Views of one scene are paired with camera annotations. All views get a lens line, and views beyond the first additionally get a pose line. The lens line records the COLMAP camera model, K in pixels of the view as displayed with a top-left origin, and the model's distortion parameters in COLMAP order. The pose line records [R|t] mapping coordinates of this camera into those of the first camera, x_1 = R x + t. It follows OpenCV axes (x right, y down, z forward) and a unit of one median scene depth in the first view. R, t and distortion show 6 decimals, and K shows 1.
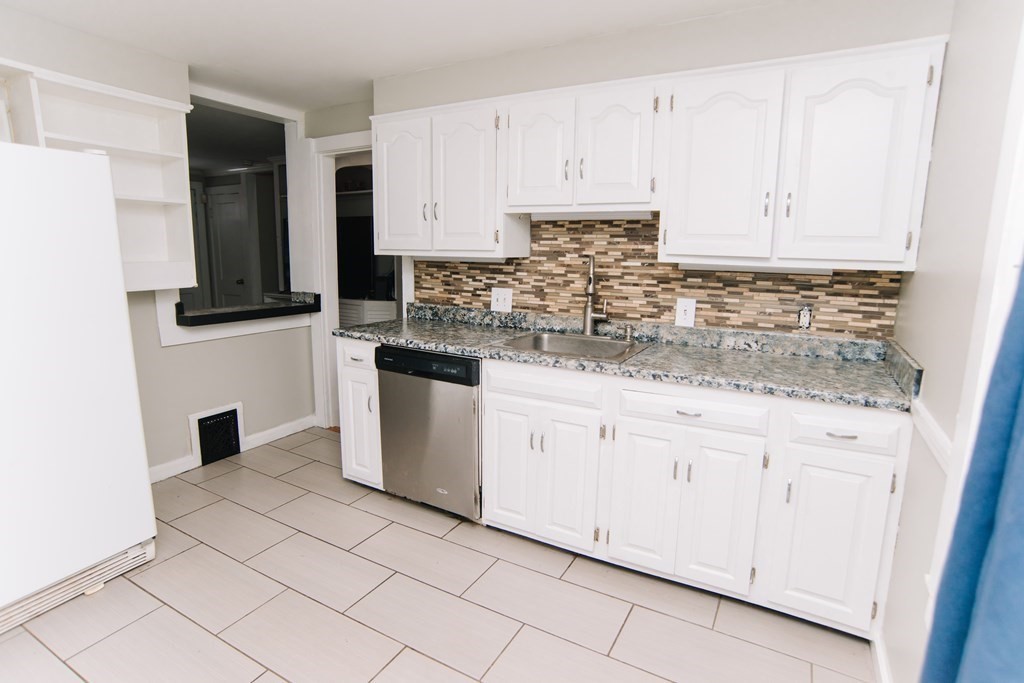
lens RADIAL K [[523.3, 0, 516.2], [0, 523.3, 330.8], [0, 0, 1]] dist [-0.084778, 0.050914]
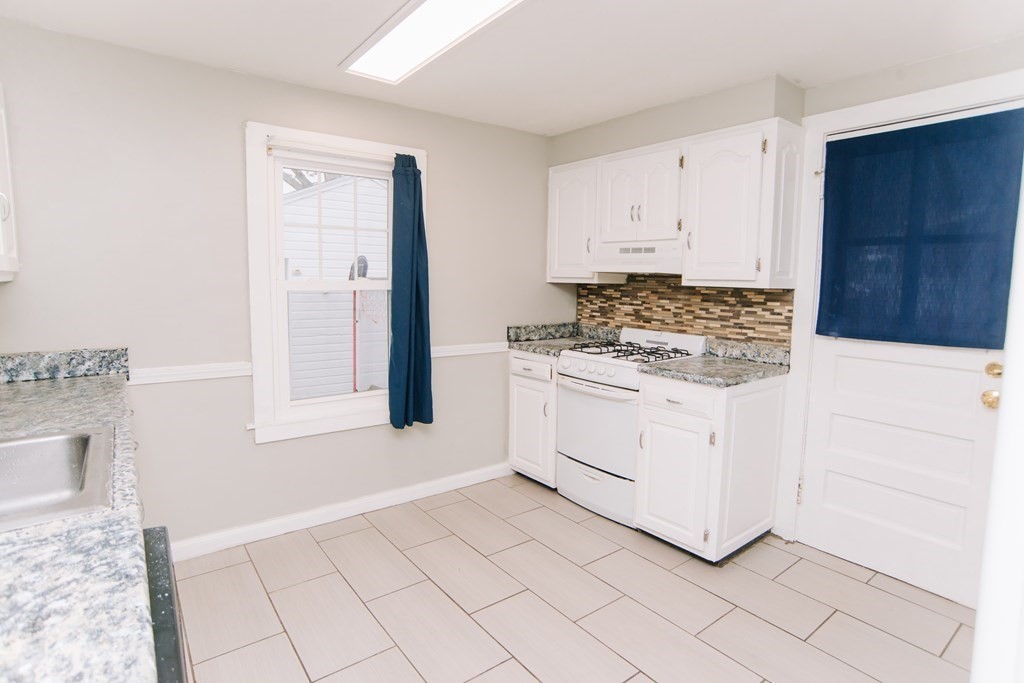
lens RADIAL K [[533.3, 0, 516.4], [0, 533.3, 330.4], [0, 0, 1]] dist [-0.083272, 0.047769]
pose [[-0.917958, -0.065517, 0.391229, -0.443814], [0.036992, 0.967830, 0.248872, -0.168865], [-0.394949, 0.242926, -0.886004, 1.069660]]
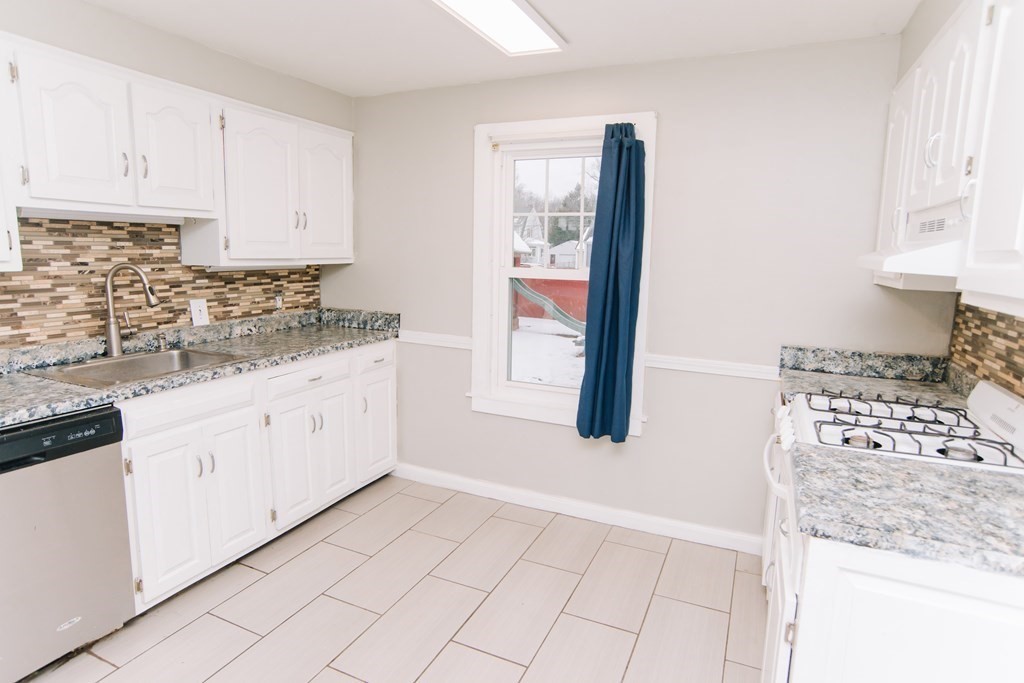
lens RADIAL K [[557.3, 0, 515.1], [0, 557.3, 331.1], [0, 0, 1]] dist [-0.087040, 0.055485]
pose [[-0.075468, -0.160581, 0.984133, -0.772142], [0.137957, 0.975775, 0.169796, -0.091562], [-0.987559, 0.148583, -0.051486, 0.396554]]
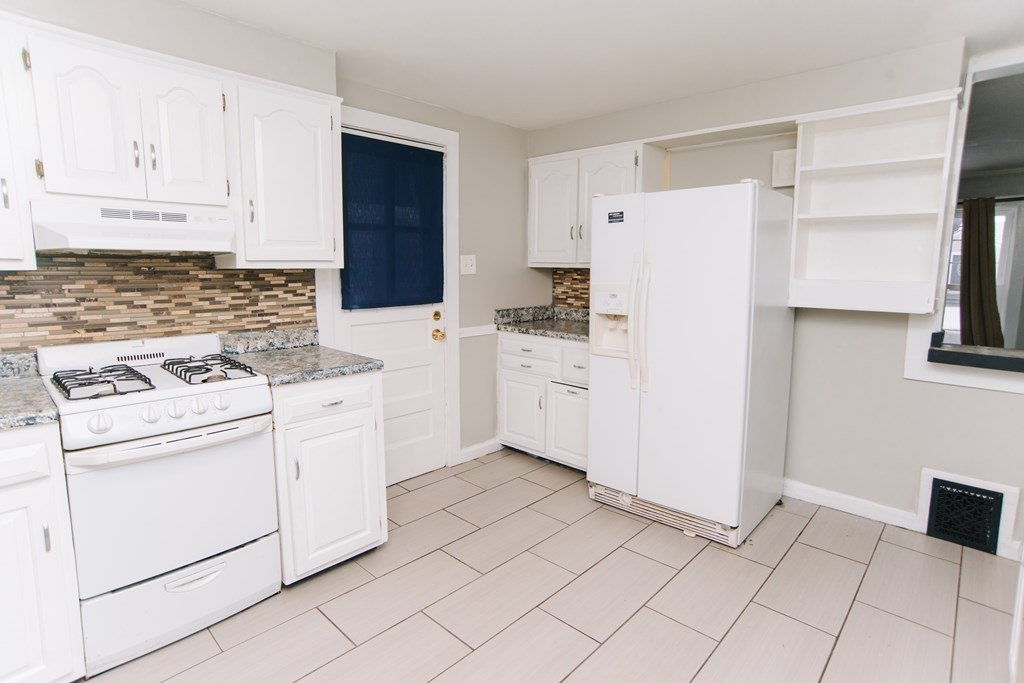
lens RADIAL K [[523.3, 0, 516.2], [0, 523.3, 330.8], [0, 0, 1]] dist [-0.084778, 0.050914]
pose [[-0.242257, 0.108784, -0.964094, 0.335388], [-0.165641, 0.974468, 0.151577, -0.076899], [0.955968, 0.196415, -0.218053, 0.576601]]
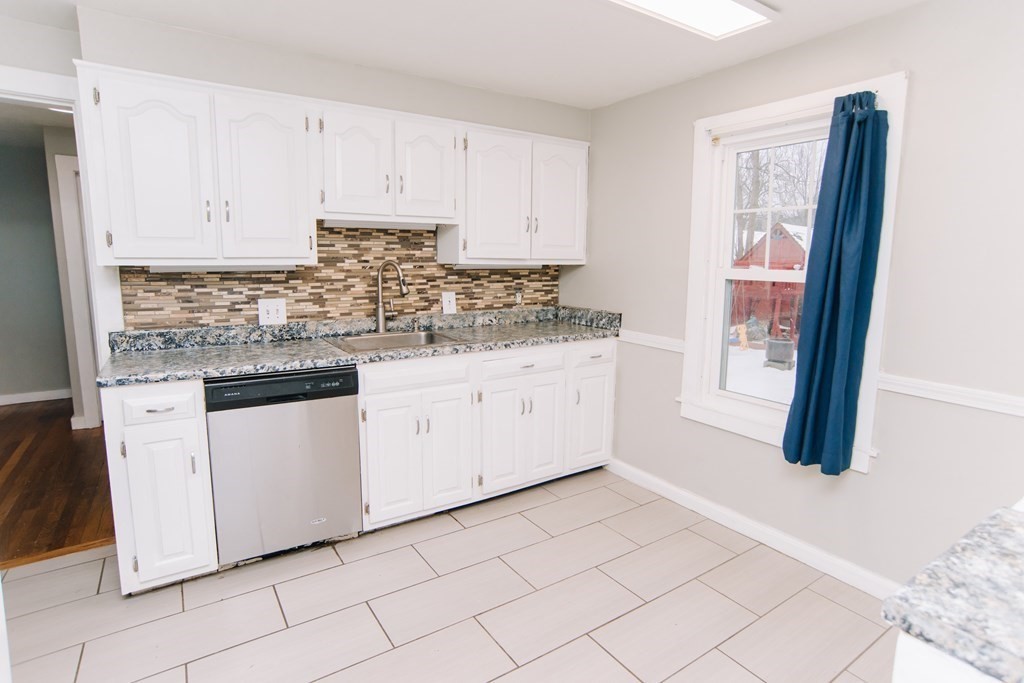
lens RADIAL K [[533.3, 0, 516.4], [0, 533.3, 330.4], [0, 0, 1]] dist [-0.083272, 0.047769]
pose [[0.458594, -0.131132, 0.878918, -0.715890], [0.137929, 0.987570, 0.075375, -0.041594], [-0.877877, 0.086661, 0.470980, 0.221844]]
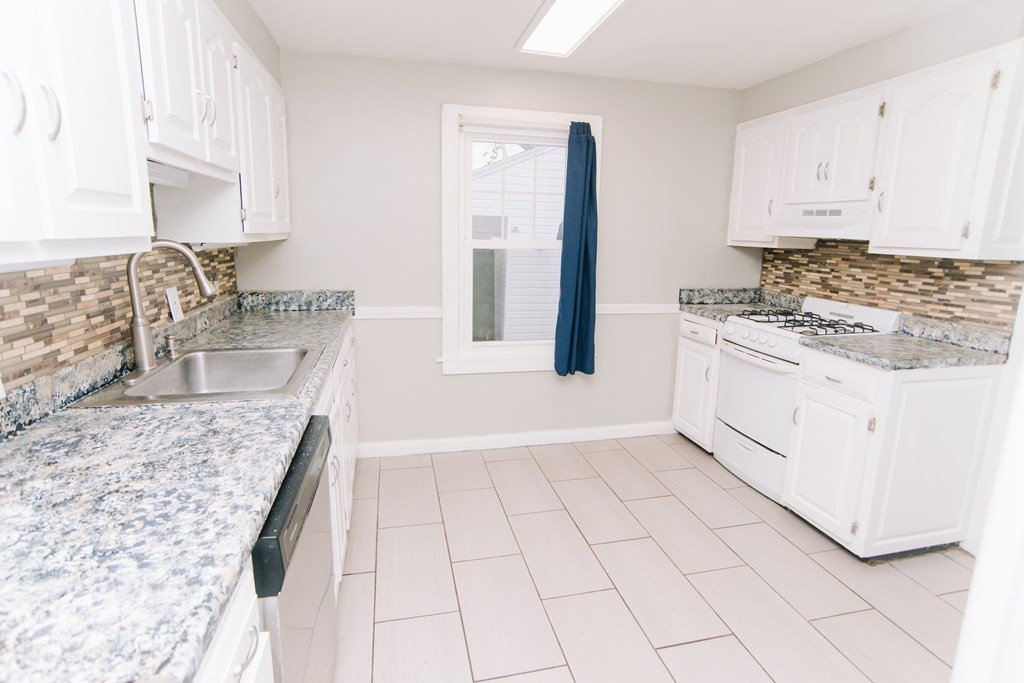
lens RADIAL K [[523.3, 0, 516.2], [0, 523.3, 330.8], [0, 0, 1]] dist [-0.084778, 0.050914]
pose [[-0.672815, -0.166743, 0.720775, -0.581142], [0.088760, 0.949038, 0.302404, -0.178096], [-0.734466, 0.267438, -0.623728, 1.042004]]
